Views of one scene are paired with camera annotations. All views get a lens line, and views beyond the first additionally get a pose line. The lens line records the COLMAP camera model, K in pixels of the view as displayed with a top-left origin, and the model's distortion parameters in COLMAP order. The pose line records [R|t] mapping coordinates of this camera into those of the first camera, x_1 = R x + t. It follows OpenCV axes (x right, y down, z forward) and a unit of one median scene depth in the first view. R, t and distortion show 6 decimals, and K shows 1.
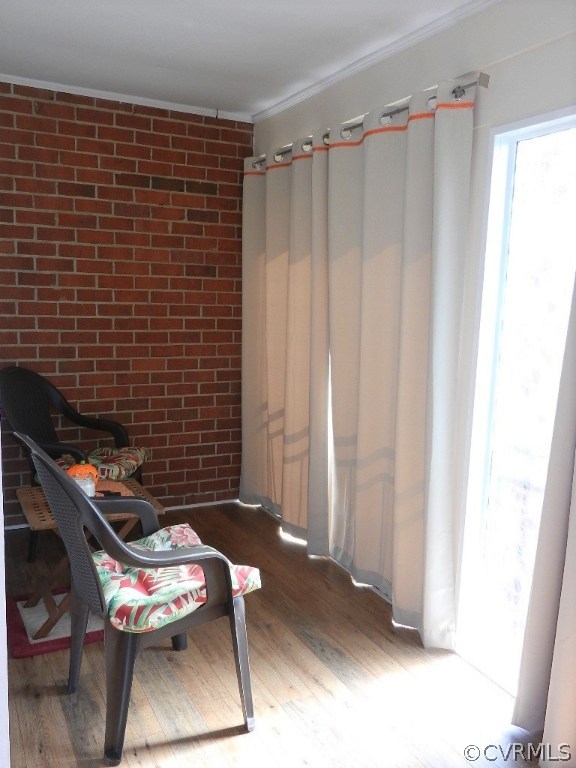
lens RADIAL K [[650.6, 0, 288.0], [0, 650.6, 384.0], [0, 0, 1]] dist [-0.001893, 0.007786]
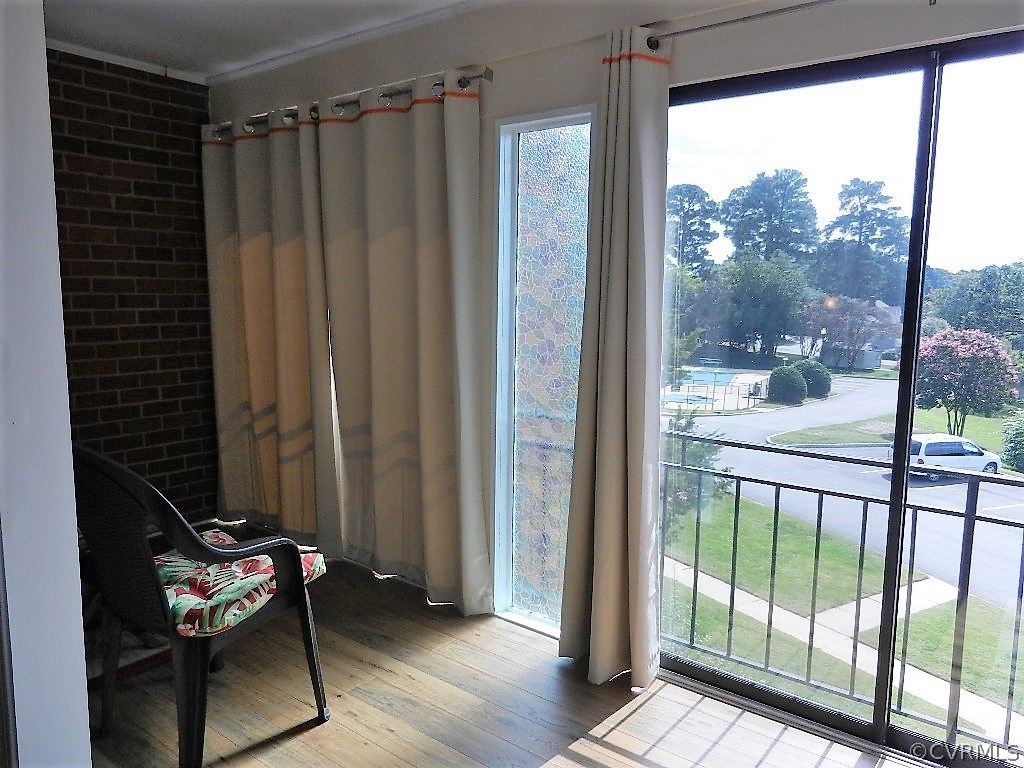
lens RADIAL K [[754.7, 0, 512.0], [0, 754.7, 384.0], [0, 0, 1]] dist [0.003645, -0.000077]
pose [[0.909552, -0.072266, 0.409260, -0.156914], [0.075418, 0.997116, 0.008456, 0.027807], [-0.408690, 0.023174, 0.912379, -0.108570]]
